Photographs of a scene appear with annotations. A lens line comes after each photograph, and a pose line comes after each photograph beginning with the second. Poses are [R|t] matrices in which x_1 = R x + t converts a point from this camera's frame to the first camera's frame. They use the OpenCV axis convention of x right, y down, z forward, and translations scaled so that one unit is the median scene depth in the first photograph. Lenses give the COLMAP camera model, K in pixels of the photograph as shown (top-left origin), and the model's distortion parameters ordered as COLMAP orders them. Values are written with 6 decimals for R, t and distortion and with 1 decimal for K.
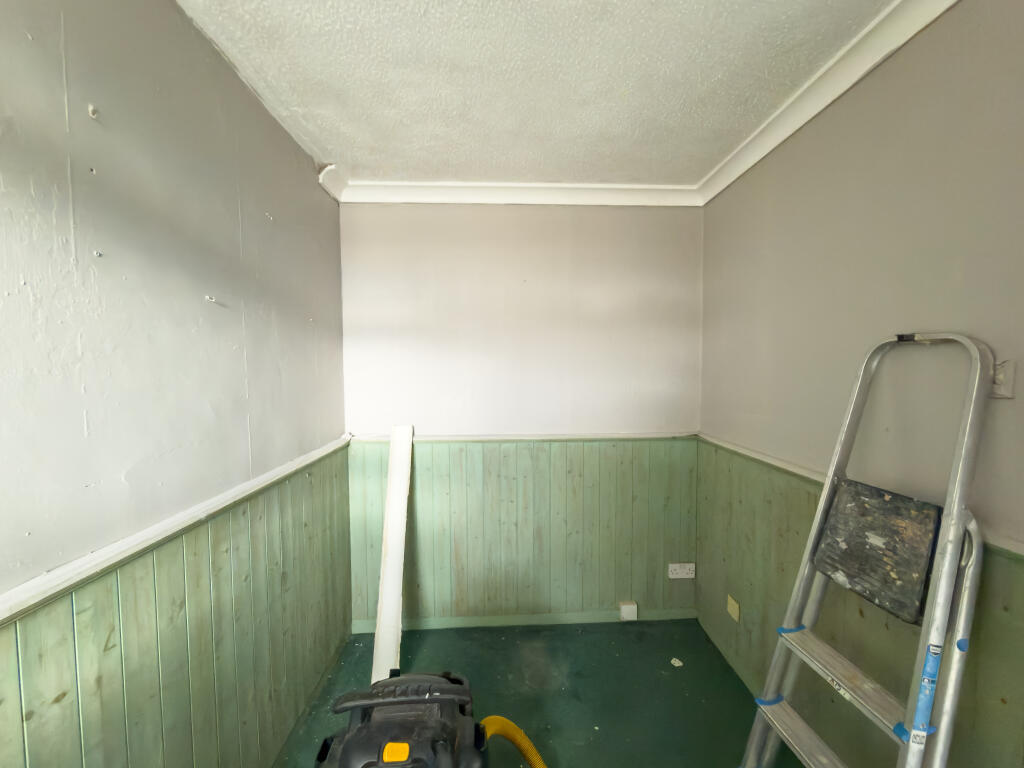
lens RADIAL K [[420.3, 0, 512.0], [0, 420.3, 384.0], [0, 0, 1]] dist [0.000596, 0.000152]
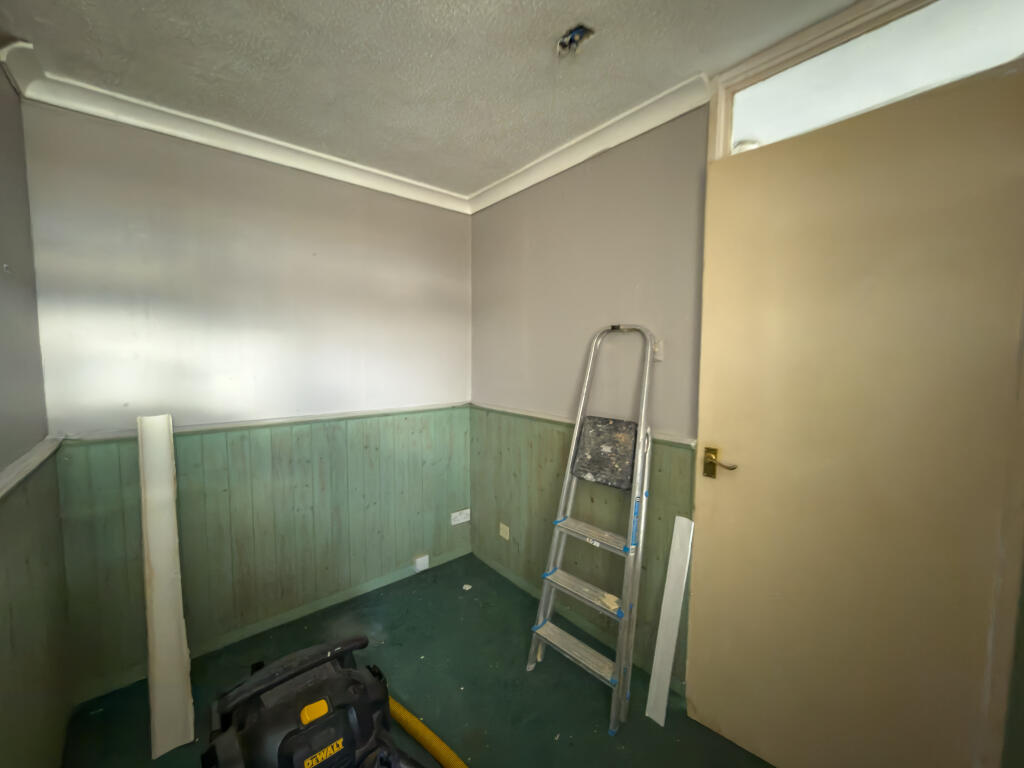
lens RADIAL K [[420.3, 0, 512.0], [0, 420.3, 384.0], [0, 0, 1]] dist [0.000596, 0.000152]
pose [[0.786830, -0.036628, 0.616082, -0.411539], [0.019100, 0.999204, 0.035013, 0.046874], [-0.616874, -0.015782, 0.786903, -0.067199]]
